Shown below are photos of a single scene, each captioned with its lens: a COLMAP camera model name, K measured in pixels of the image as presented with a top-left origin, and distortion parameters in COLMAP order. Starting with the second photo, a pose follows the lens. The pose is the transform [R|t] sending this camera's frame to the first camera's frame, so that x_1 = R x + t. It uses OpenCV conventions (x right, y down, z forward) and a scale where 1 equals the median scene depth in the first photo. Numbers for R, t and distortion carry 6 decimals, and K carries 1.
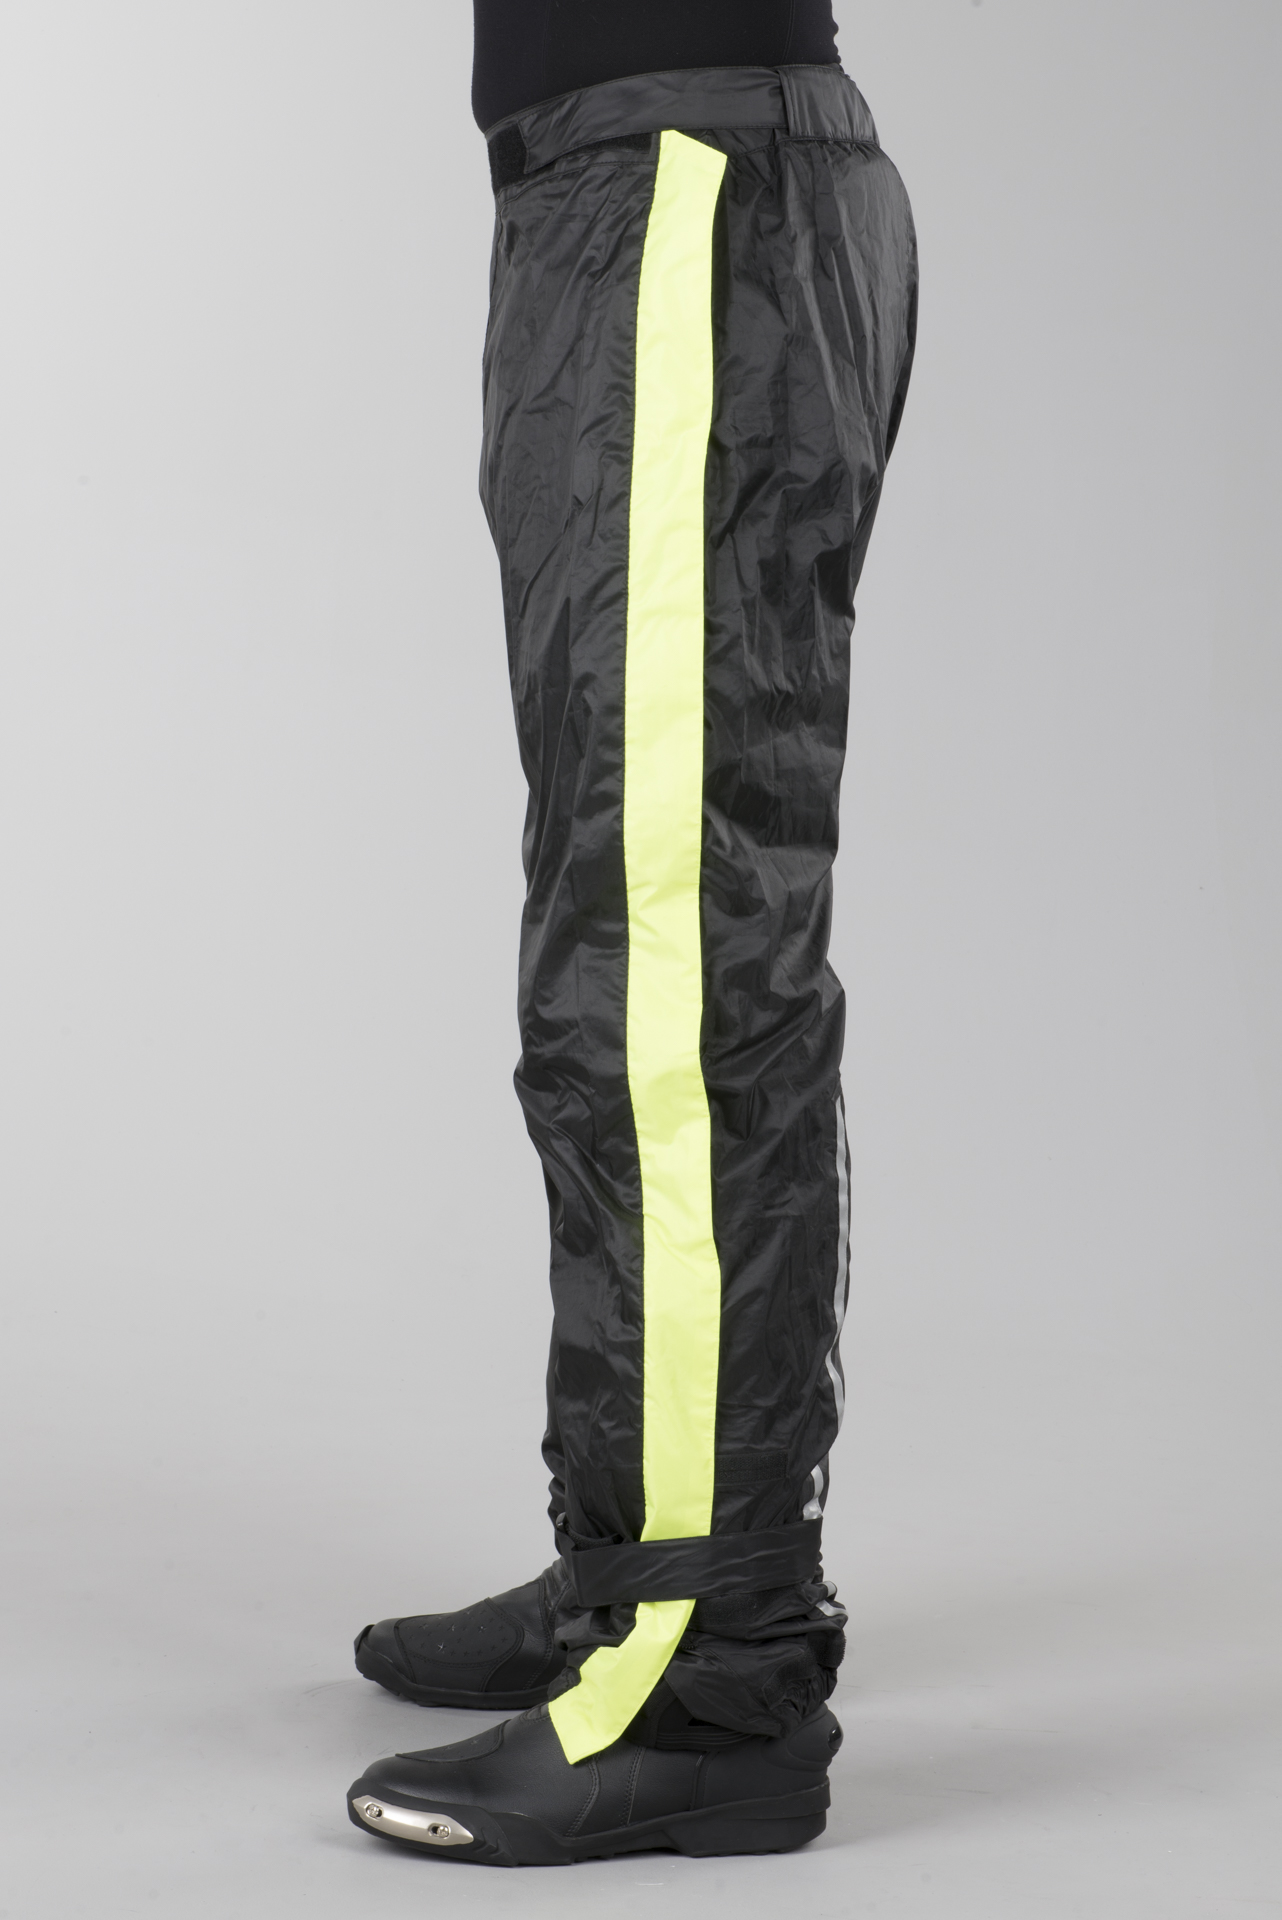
lens RADIAL K [[3832.5, 0, 642.9], [0, 3832.5, 949.7], [0, 0, 1]] dist [-0.191101, 0.000000]
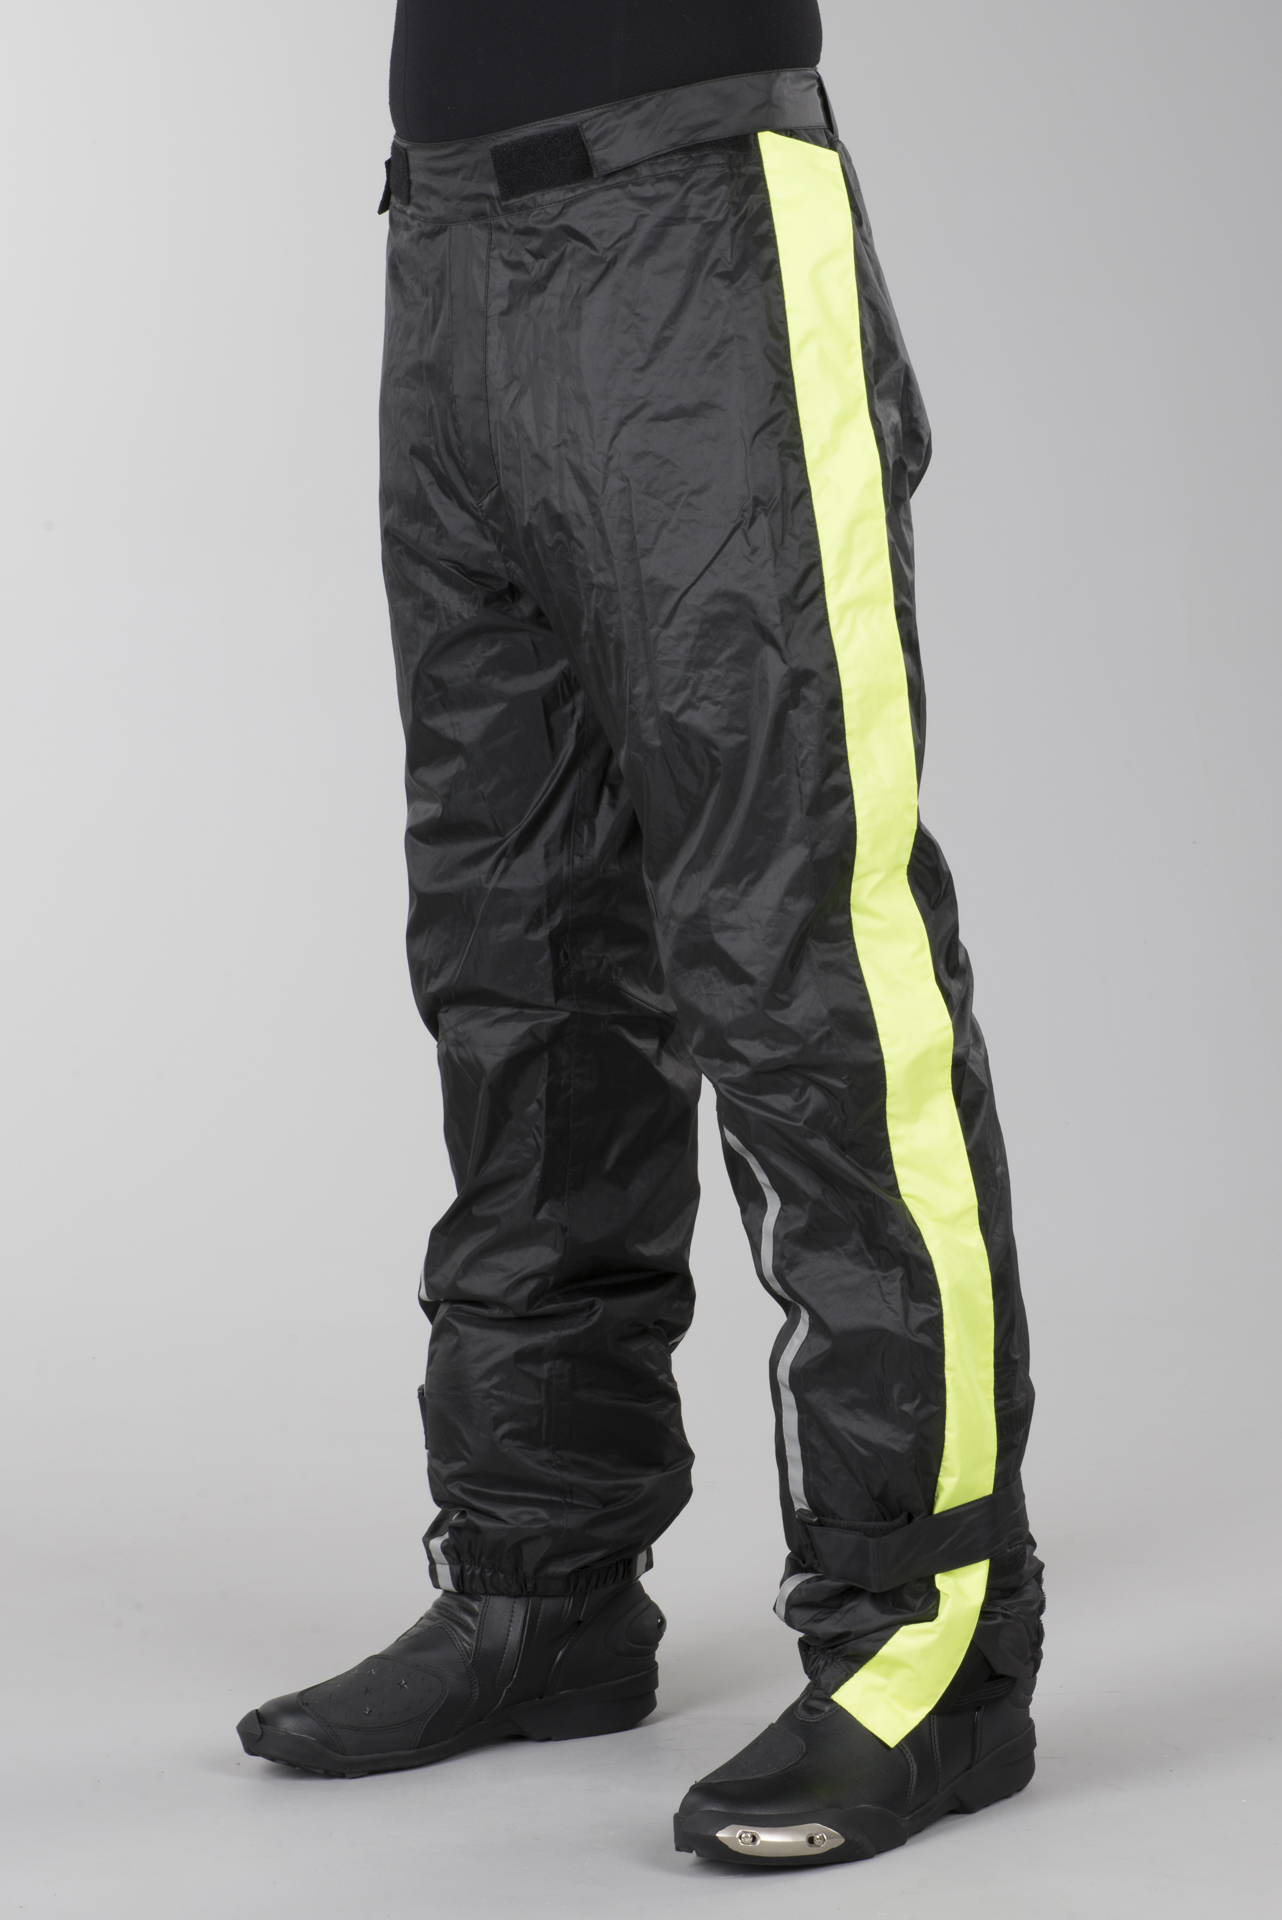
lens RADIAL K [[3832.5, 0, 642.3], [0, 3832.5, 971.3], [0, 0, 1]] dist [-0.191101, 0.000000]
pose [[0.852626, -0.136943, 0.504258, -0.560901], [0.135613, 0.989972, 0.039547, -0.039209], [-0.504617, 0.034665, 0.862647, 0.155611]]
